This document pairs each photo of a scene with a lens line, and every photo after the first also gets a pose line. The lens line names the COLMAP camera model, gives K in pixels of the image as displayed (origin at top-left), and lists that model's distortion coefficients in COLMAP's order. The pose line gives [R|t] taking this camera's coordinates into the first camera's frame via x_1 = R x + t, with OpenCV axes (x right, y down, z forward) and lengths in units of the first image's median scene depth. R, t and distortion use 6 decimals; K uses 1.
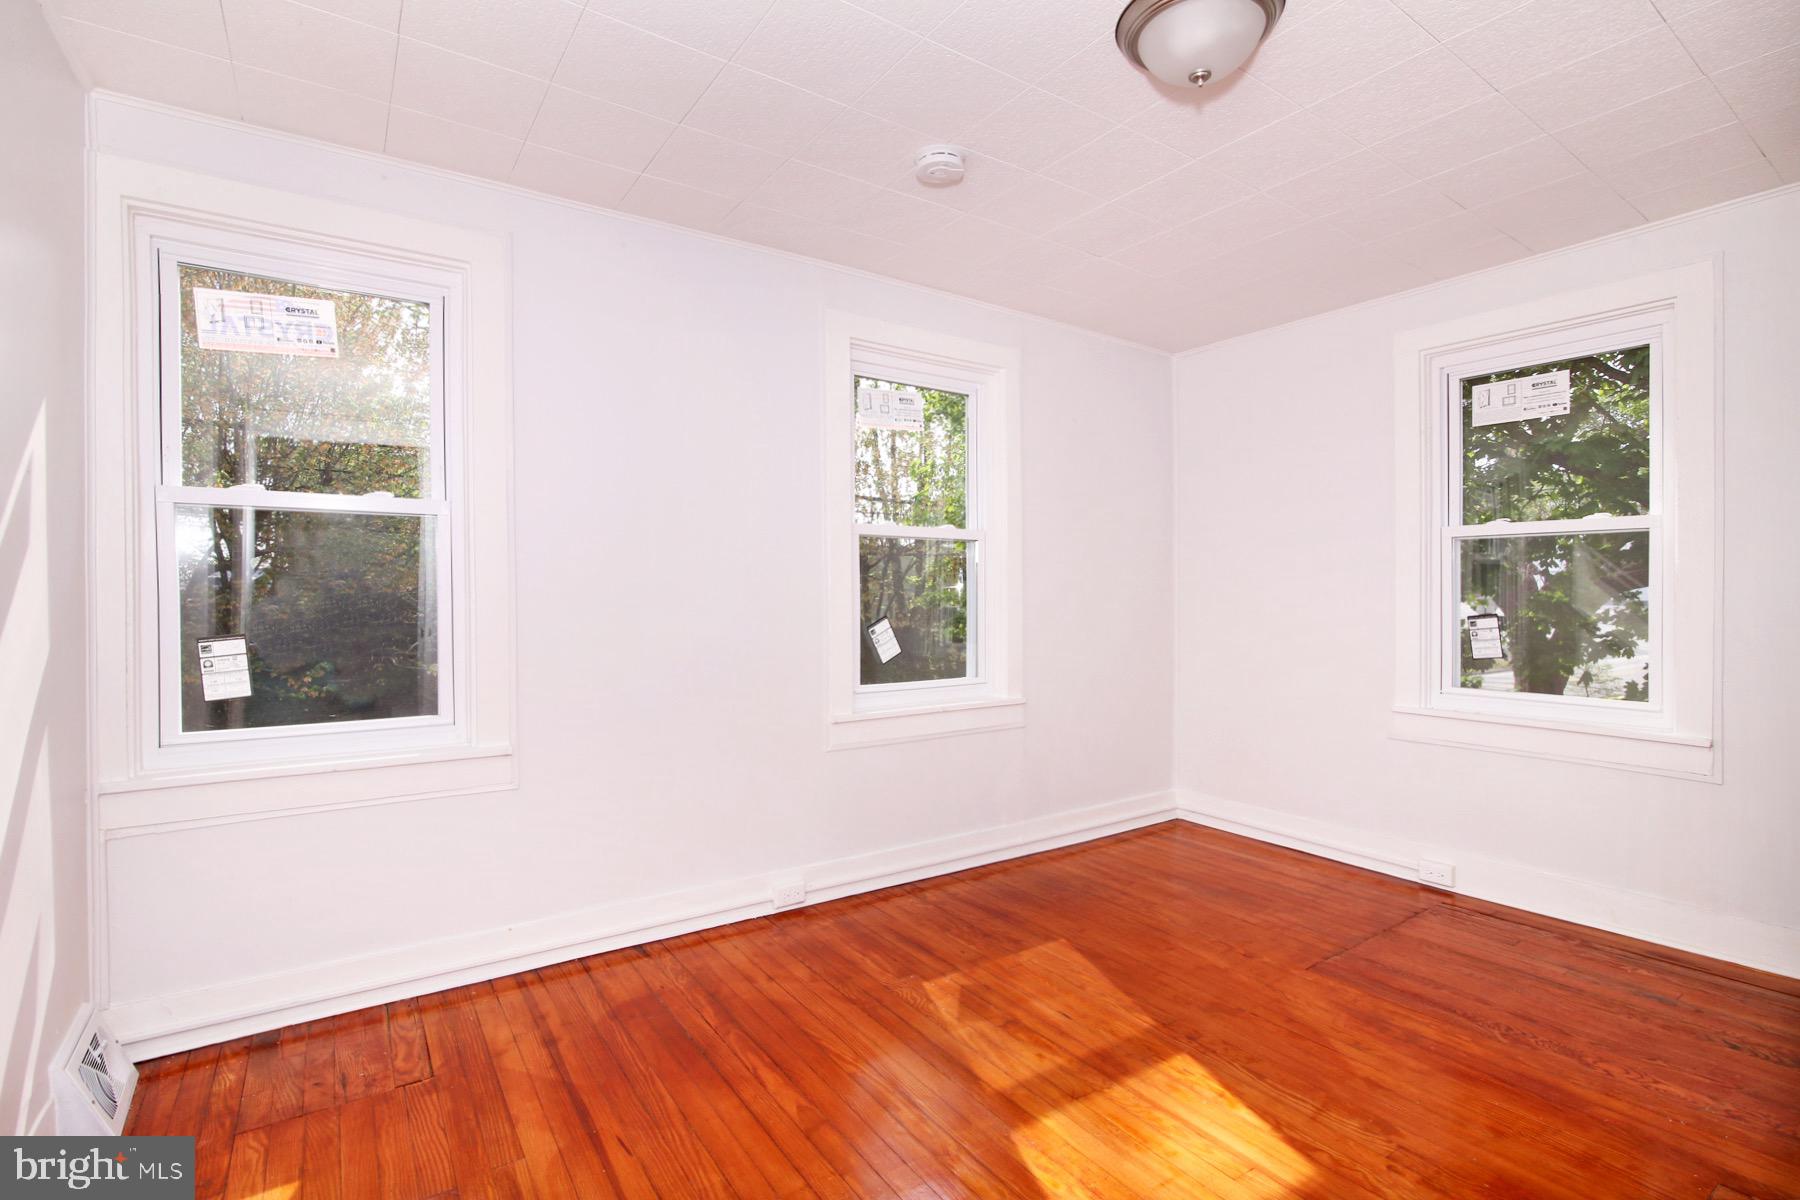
lens RADIAL K [[842.7, 0, 896.1], [0, 842.7, 594.0], [0, 0, 1]] dist [-0.017971, -0.000861]
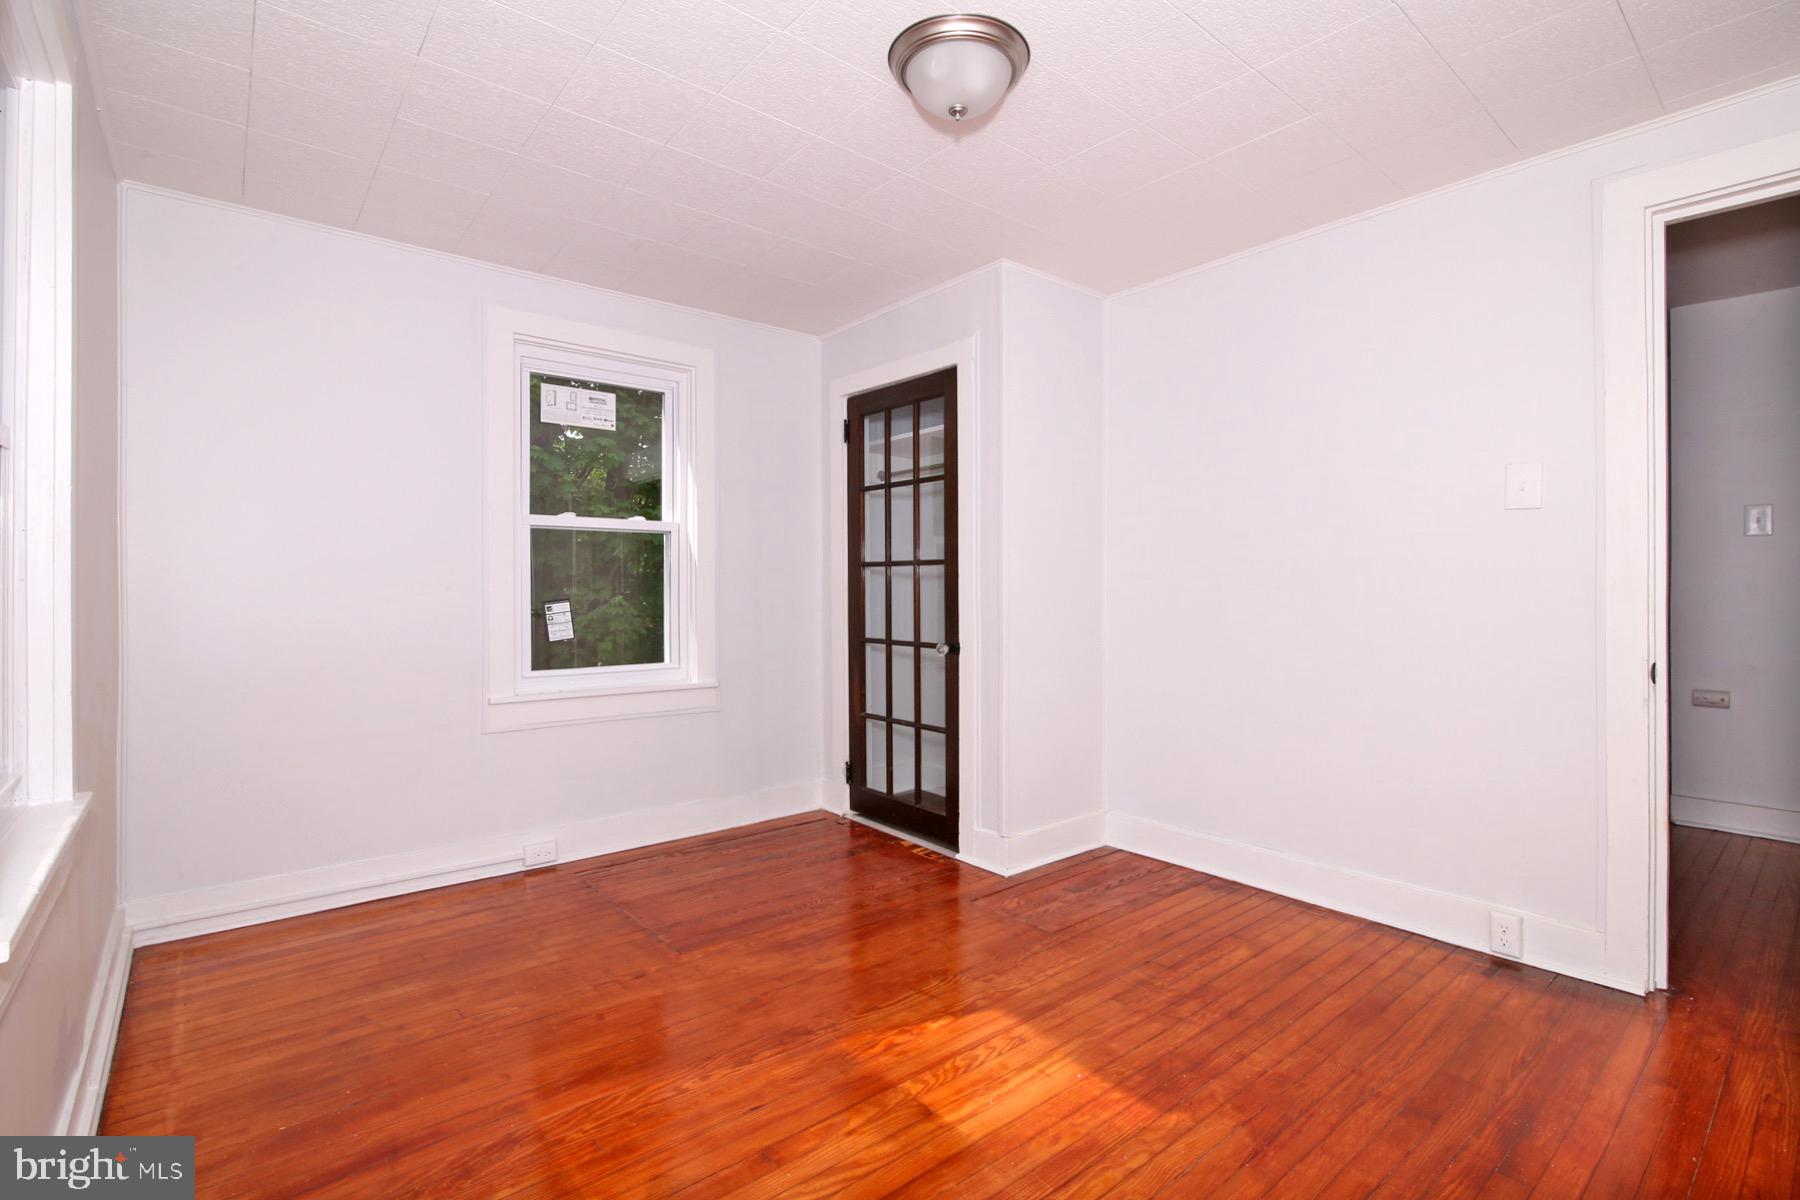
lens RADIAL K [[842.7, 0, 895.8], [0, 842.7, 597.5], [0, 0, 1]] dist [-0.017971, -0.000861]
pose [[-0.101091, -0.008408, 0.994842, -0.451245], [0.005879, 0.999942, 0.009048, 0.015811], [-0.994860, 0.006764, -0.101035, 0.730323]]
